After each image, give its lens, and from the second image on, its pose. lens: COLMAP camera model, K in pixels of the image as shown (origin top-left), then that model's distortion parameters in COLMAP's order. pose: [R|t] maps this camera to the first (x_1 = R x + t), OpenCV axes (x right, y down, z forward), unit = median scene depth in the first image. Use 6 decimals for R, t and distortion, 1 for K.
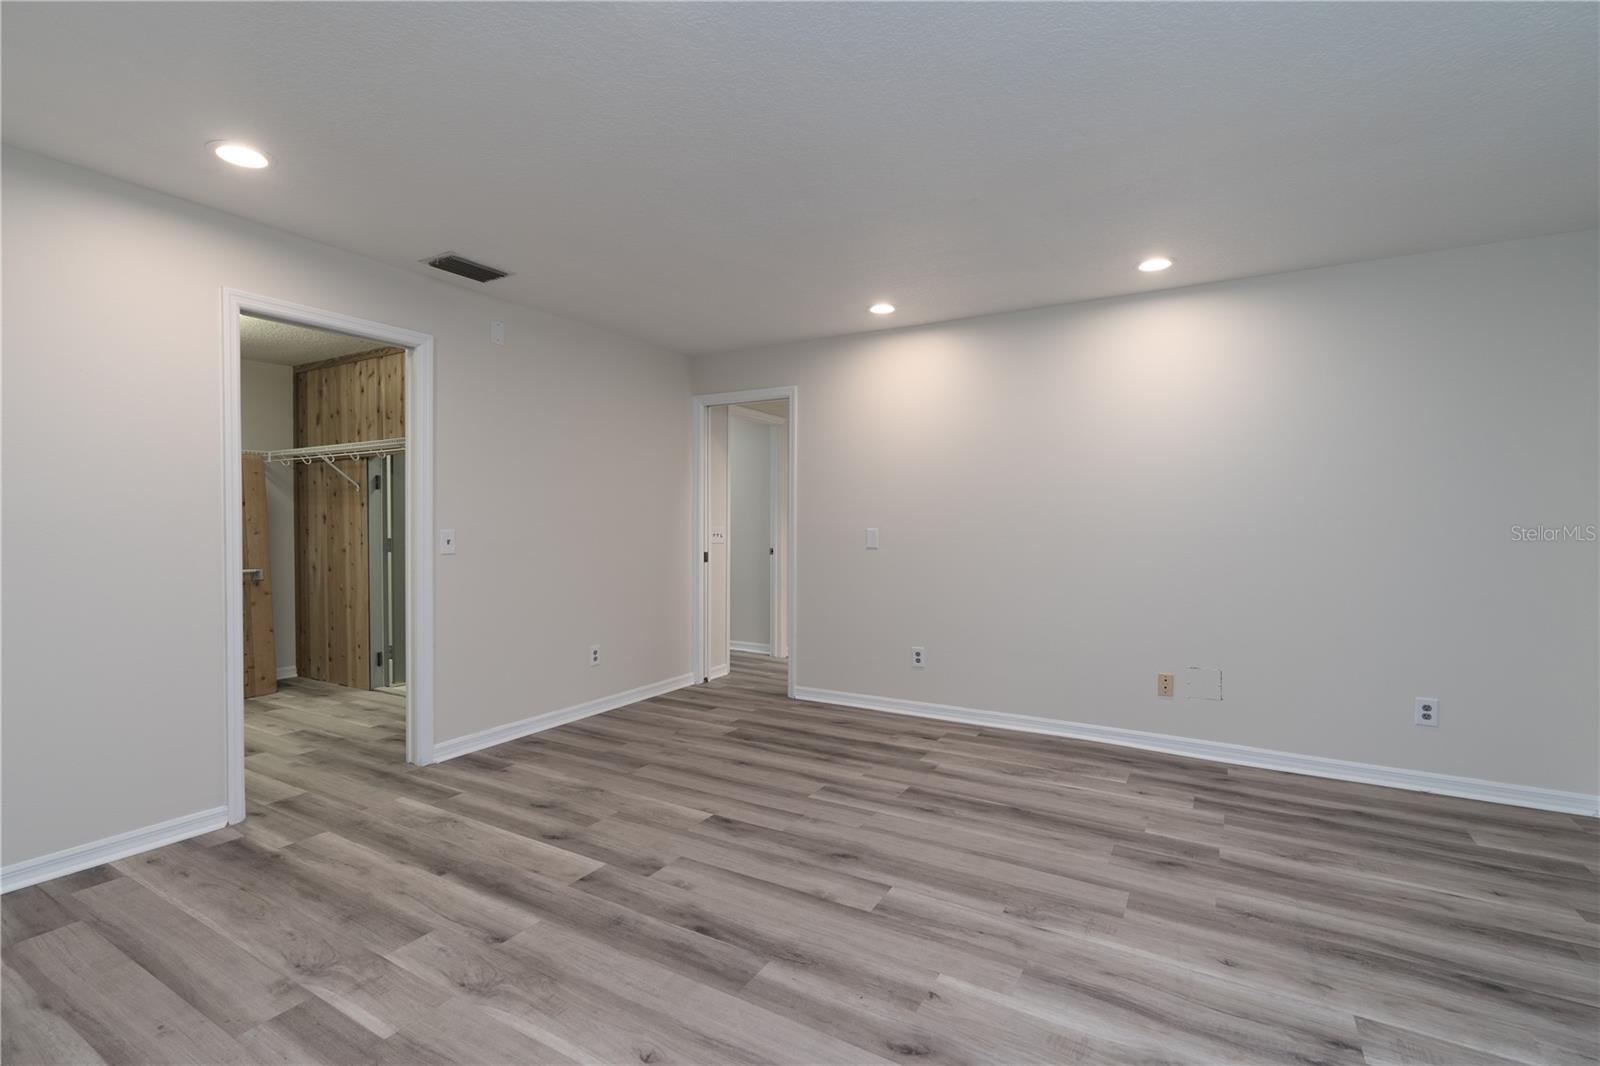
lens RADIAL K [[728.2, 0, 800.0], [0, 728.2, 533.0], [0, 0, 1]] dist [-0.000323, 0.000518]
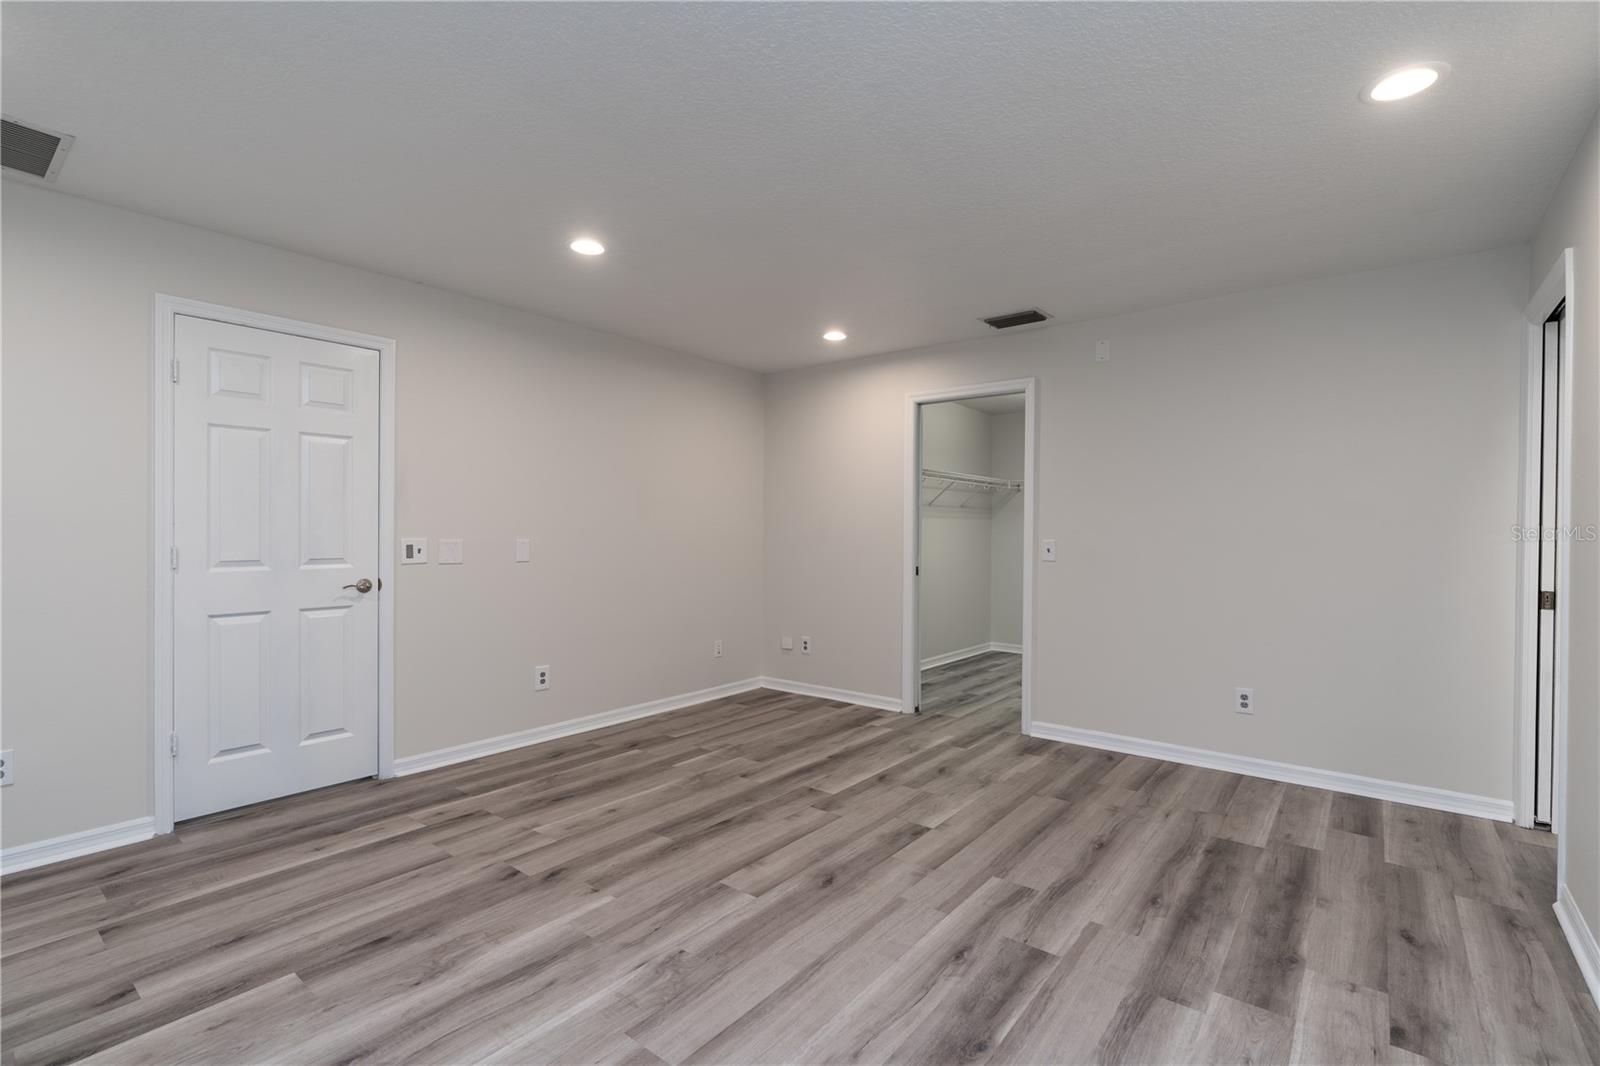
lens RADIAL K [[724.2, 0, 795.0], [0, 724.2, 533.3], [0, 0, 1]] dist [-0.011153, 0.004135]
pose [[-0.146259, -0.002914, -0.989242, 0.897201], [-0.020174, 0.999796, 0.000038, -0.009759], [0.989041, 0.019963, -0.146288, 0.971422]]
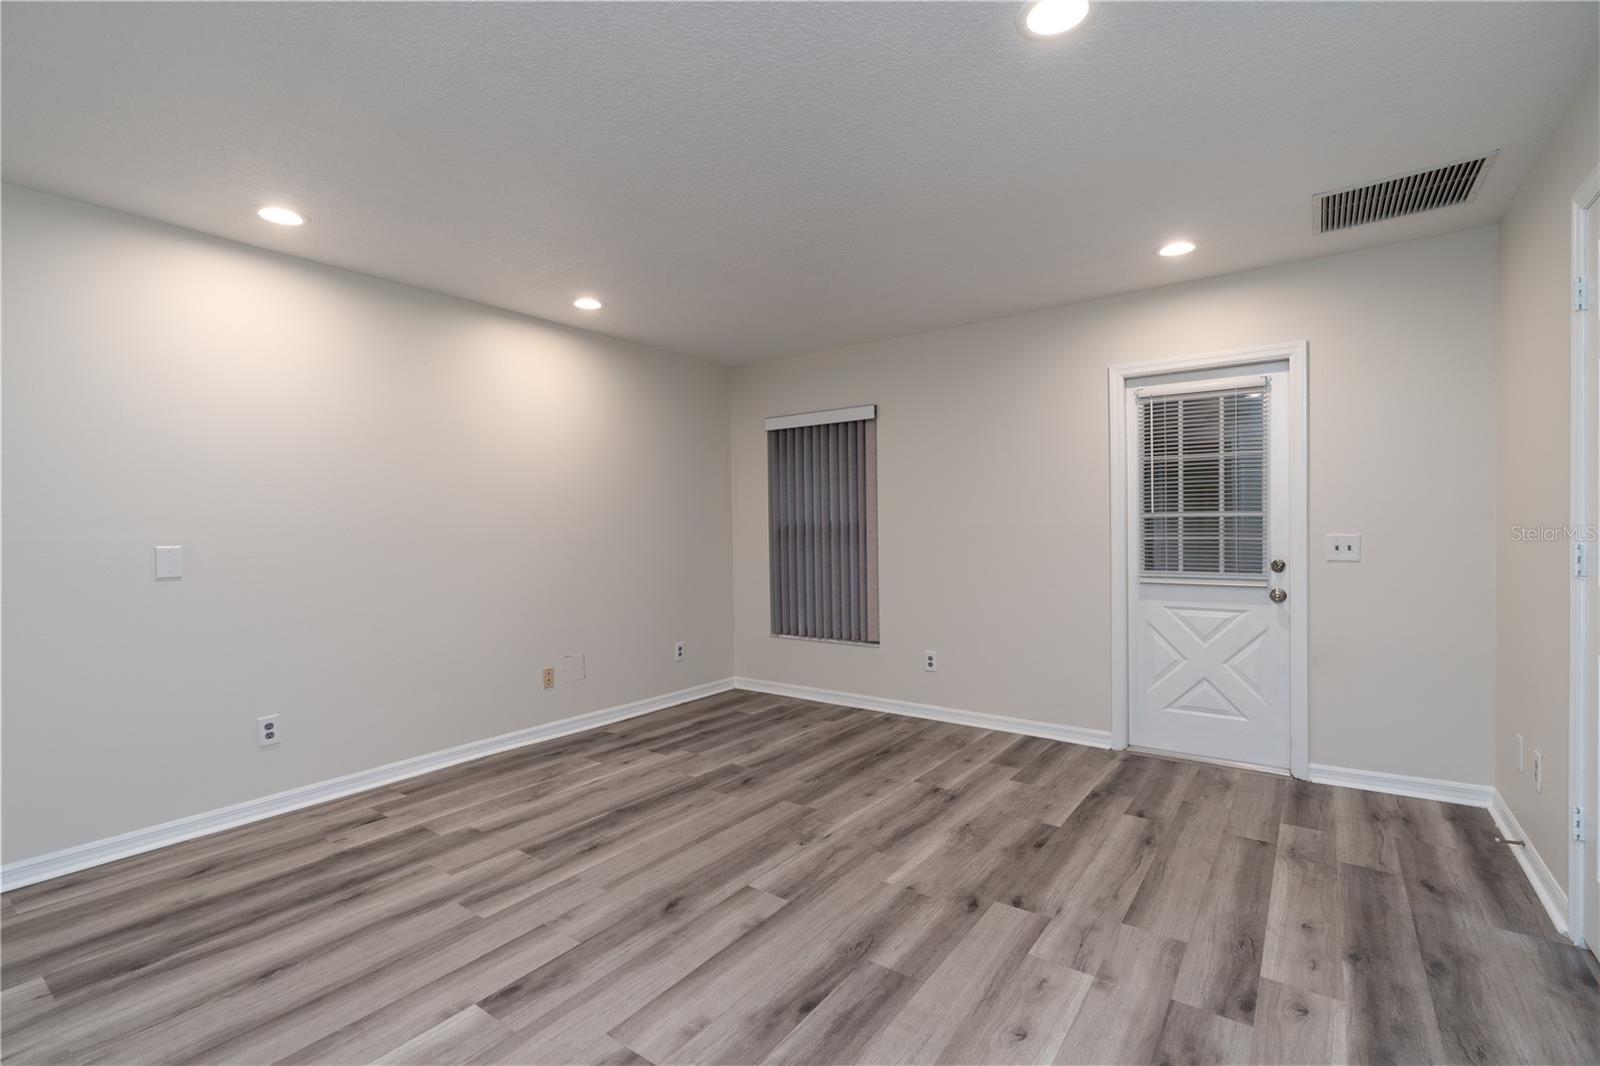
lens RADIAL K [[724.2, 0, 795.0], [0, 724.2, 533.3], [0, 0, 1]] dist [-0.011153, 0.004135]
pose [[0.099255, -0.011360, 0.994997, -0.710969], [0.026162, 0.999619, 0.008803, -0.011958], [-0.994718, 0.025158, 0.099515, 0.672536]]
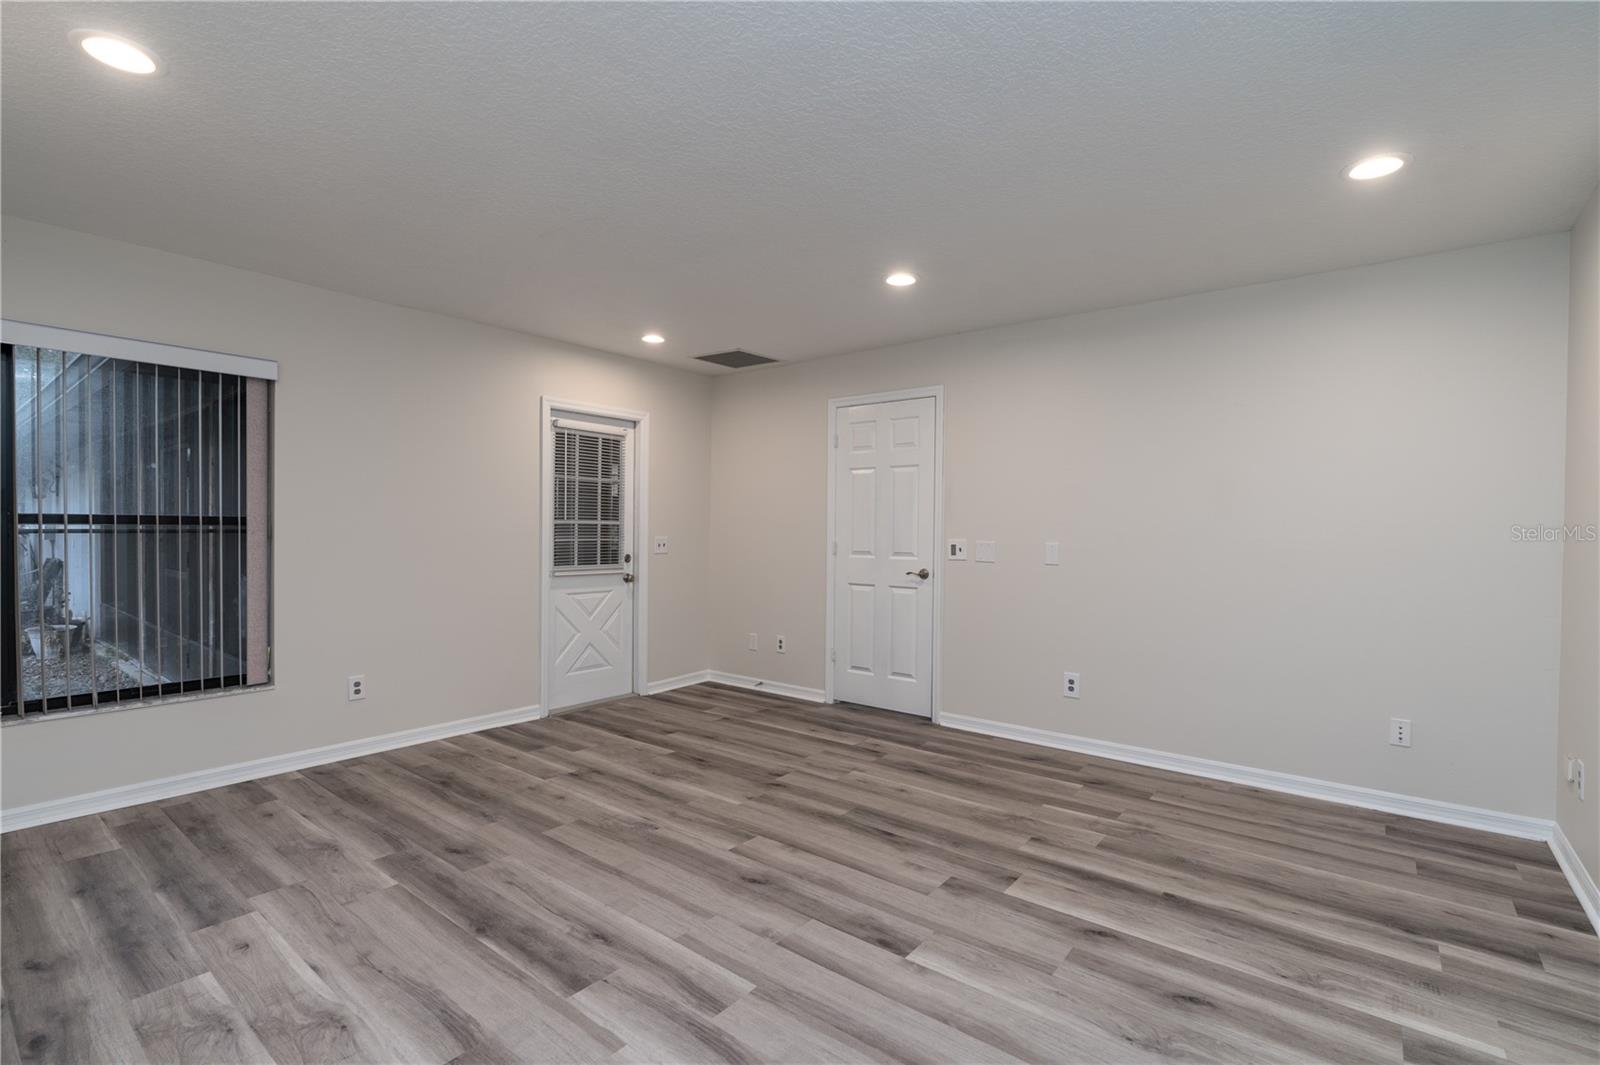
lens RADIAL K [[728.2, 0, 800.0], [0, 728.2, 532.5], [0, 0, 1]] dist [-0.000323, 0.000518]
pose [[-0.989725, -0.011996, 0.142482, -0.115785], [-0.009416, 0.999780, 0.018768, -0.028447], [-0.142676, 0.017233, -0.989619, 1.724863]]
